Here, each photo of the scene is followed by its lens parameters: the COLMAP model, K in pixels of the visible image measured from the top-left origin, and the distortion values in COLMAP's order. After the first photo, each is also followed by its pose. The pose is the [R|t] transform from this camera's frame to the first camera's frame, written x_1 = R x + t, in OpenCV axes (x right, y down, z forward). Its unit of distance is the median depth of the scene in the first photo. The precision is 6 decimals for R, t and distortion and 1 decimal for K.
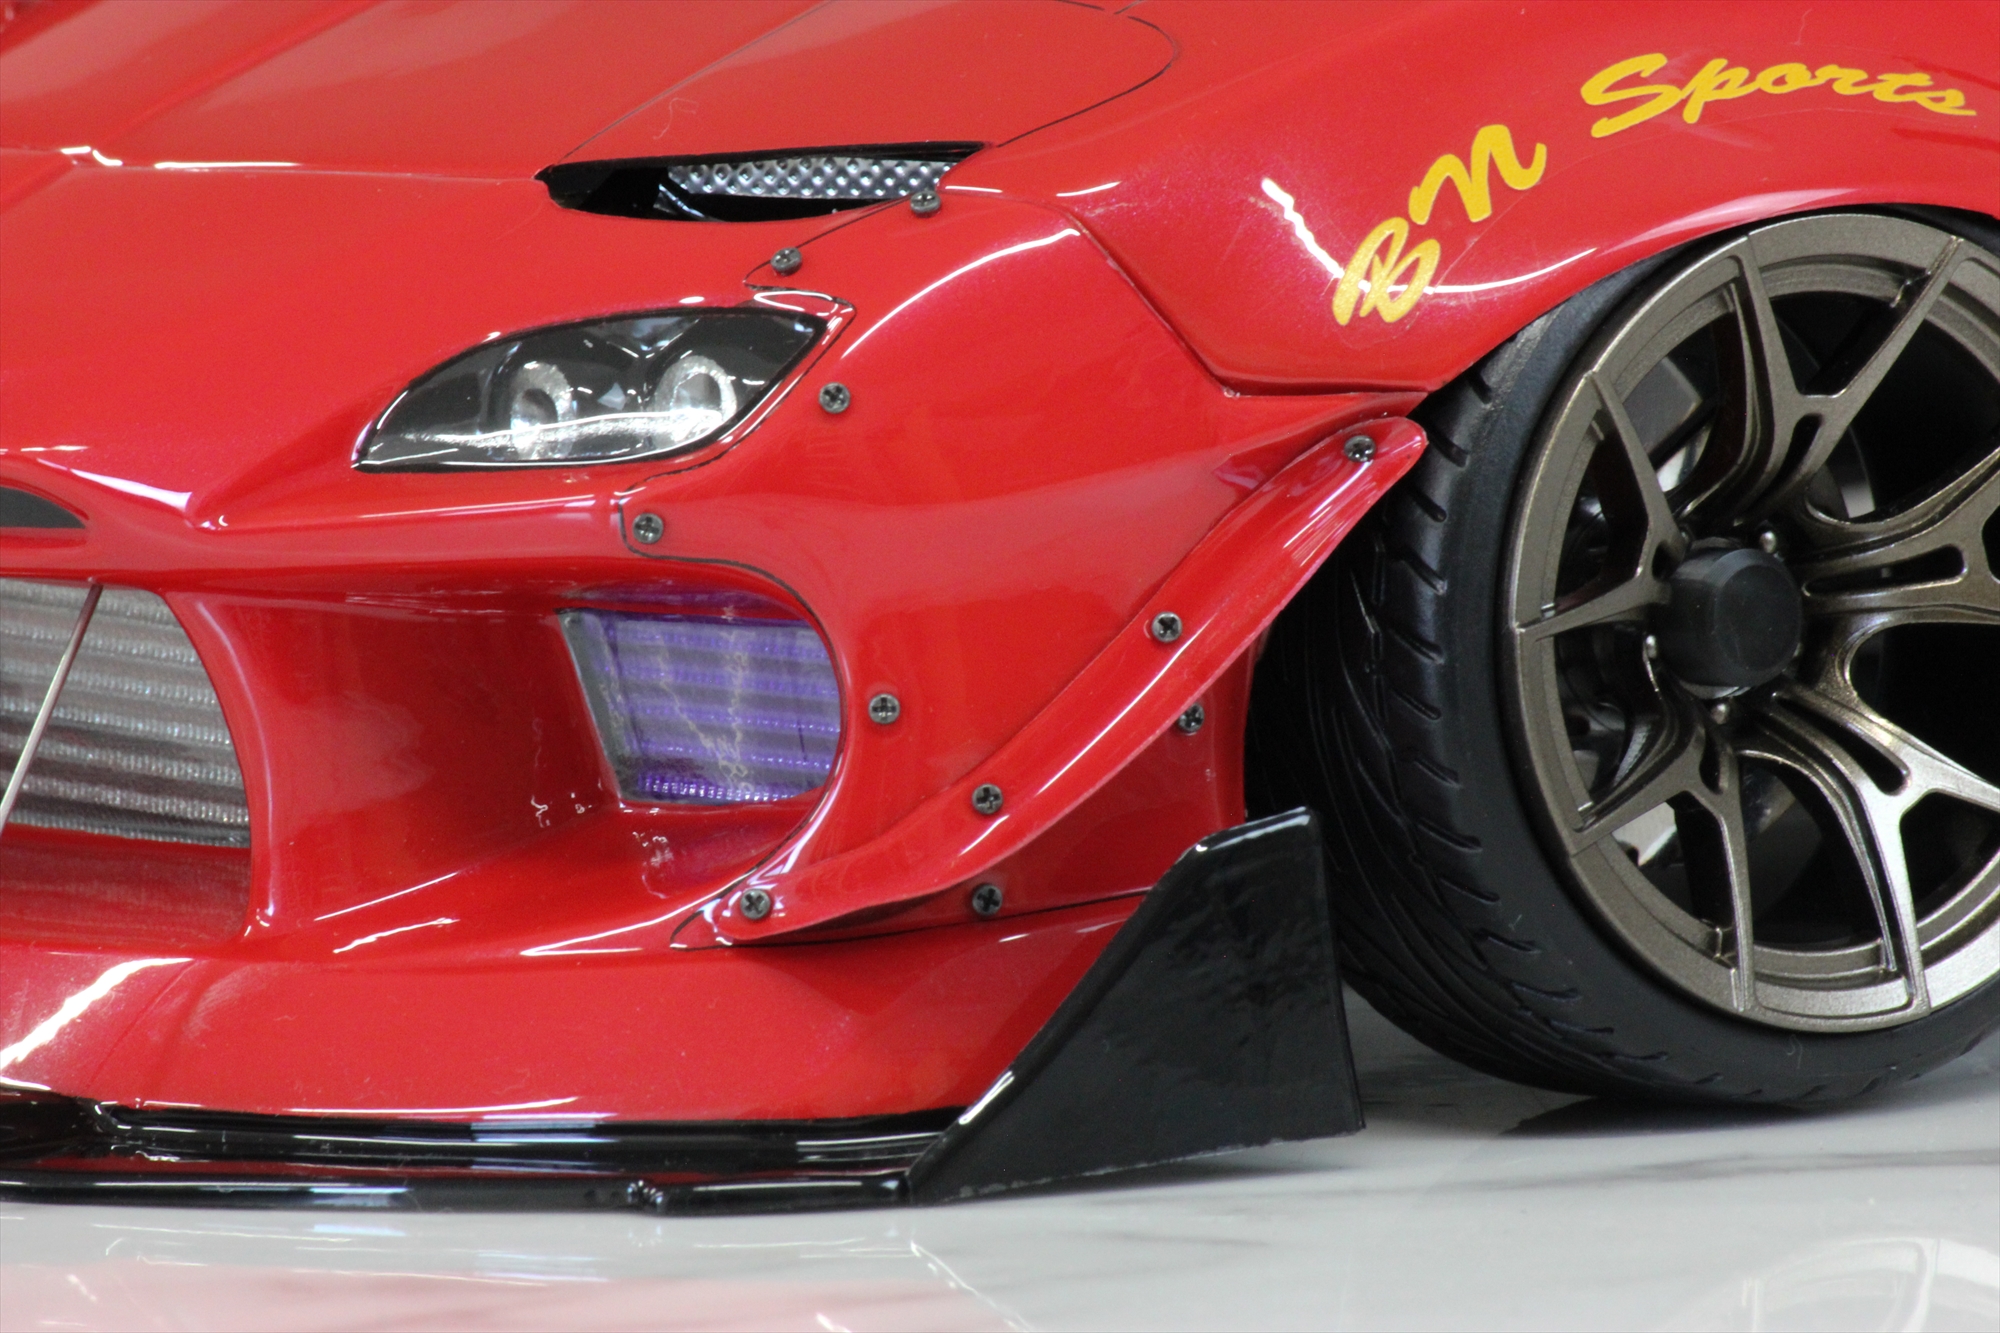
lens RADIAL K [[7455.3, 0, 1000.1], [0, 7455.3, 664.9], [0, 0, 1]] dist [0.219997, 0.000000]
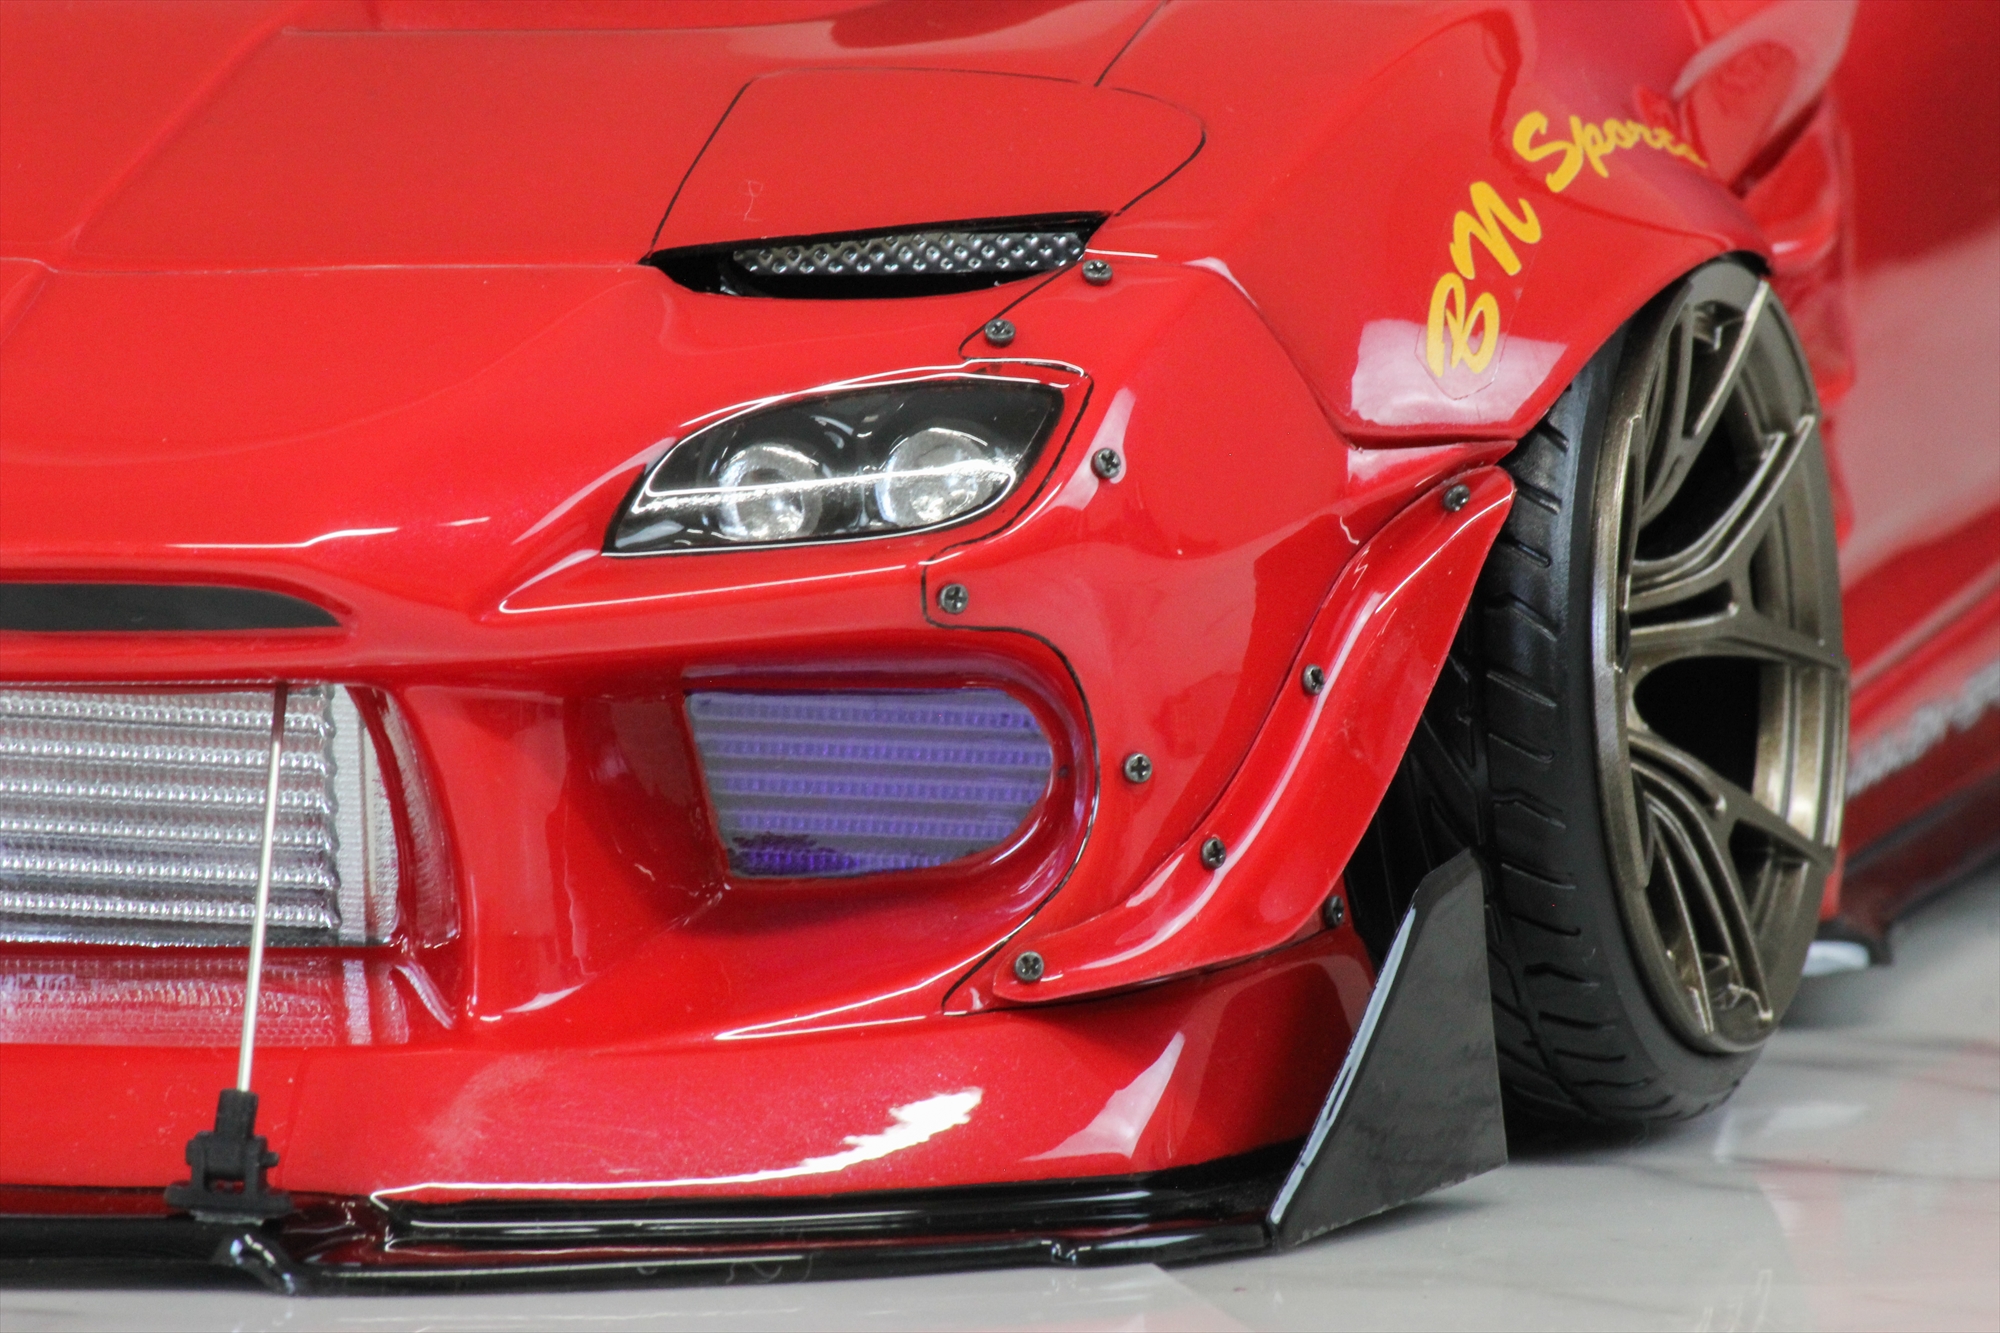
lens RADIAL K [[7455.3, 0, 1000.3], [0, 7455.3, 668.7], [0, 0, 1]] dist [0.219997, 0.000000]
pose [[0.985481, -0.043688, 0.164071, -0.182776], [0.045640, 0.998925, -0.008143, -0.000246], [-0.163539, 0.015513, 0.986415, 0.001874]]
